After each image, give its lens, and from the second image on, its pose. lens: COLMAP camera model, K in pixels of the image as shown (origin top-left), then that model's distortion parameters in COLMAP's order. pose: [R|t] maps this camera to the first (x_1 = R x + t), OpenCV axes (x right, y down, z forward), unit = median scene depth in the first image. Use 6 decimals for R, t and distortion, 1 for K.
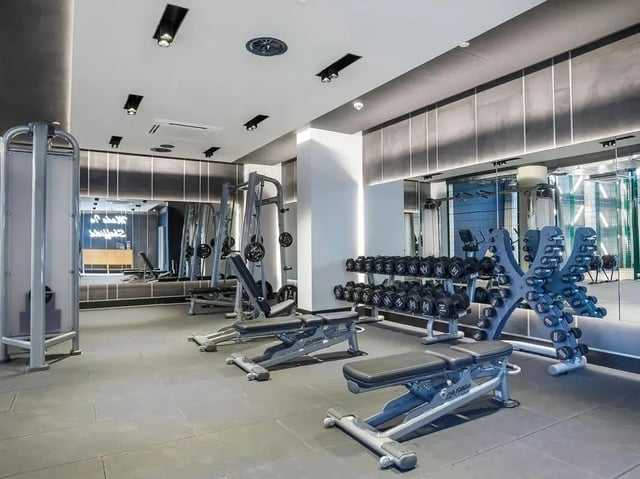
lens RADIAL K [[435.3, 0, 321.0], [0, 435.3, 241.8], [0, 0, 1]] dist [-0.007182, 0.001143]
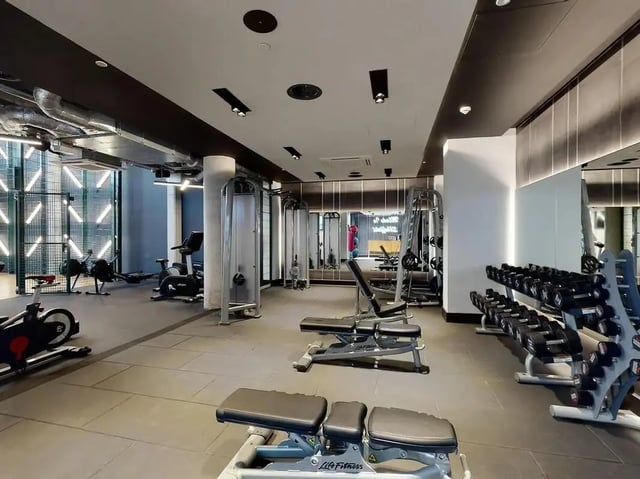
lens RADIAL K [[311.3, 0, 319.4], [0, 311.3, 244.4], [0, 0, 1]] dist [-0.001919, 0.001217]
pose [[0.716946, 0.023241, -0.696741, 0.264052], [0.007825, 0.999113, 0.041379, -0.038284], [0.697084, -0.035119, 0.716128, 0.220026]]
